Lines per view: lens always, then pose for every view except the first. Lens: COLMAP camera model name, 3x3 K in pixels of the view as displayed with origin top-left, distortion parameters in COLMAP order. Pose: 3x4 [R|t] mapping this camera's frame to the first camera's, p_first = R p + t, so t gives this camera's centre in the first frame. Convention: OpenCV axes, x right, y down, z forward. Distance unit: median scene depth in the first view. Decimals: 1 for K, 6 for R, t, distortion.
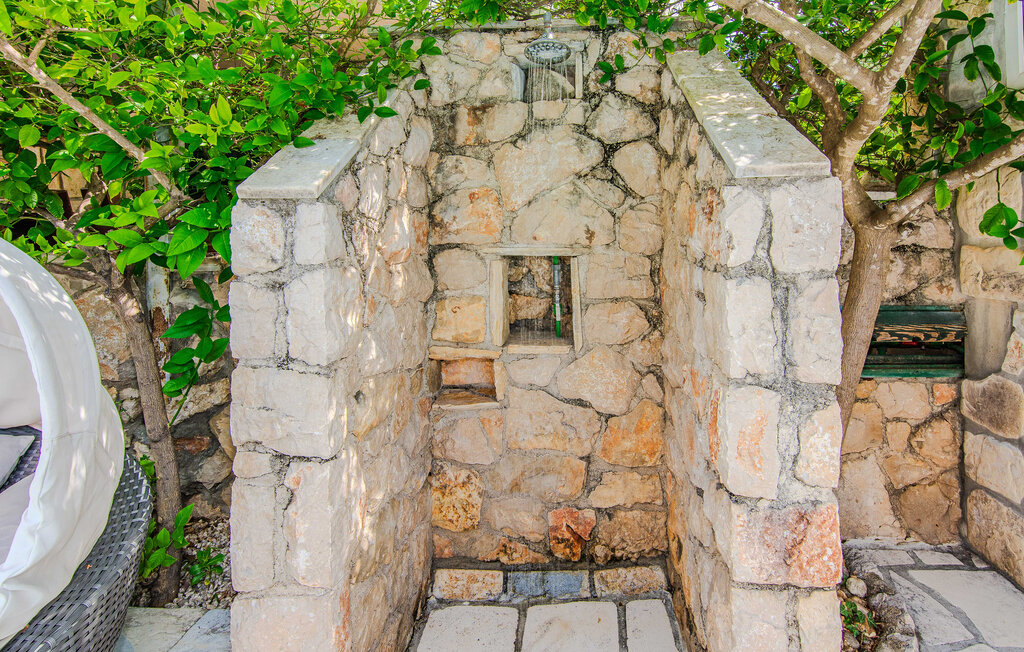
lens RADIAL K [[538.0, 0, 530.4], [0, 538.0, 241.6], [0, 0, 1]] dist [0.000711, 0.000454]
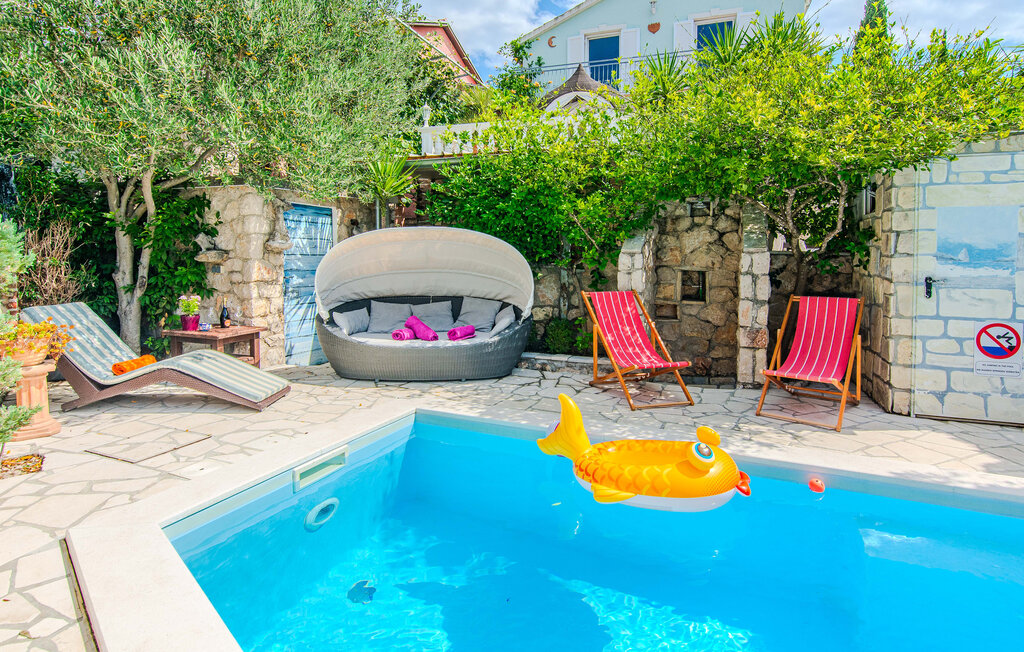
lens RADIAL K [[536.4, 0, 523.7], [0, 536.4, 267.9], [0, 0, 1]] dist [0.000824, 0.001009]
pose [[0.956917, 0.034795, -0.288270, -0.032385], [-0.035072, 0.999376, 0.004208, 0.033109], [0.288236, 0.006083, 0.957540, -2.060407]]
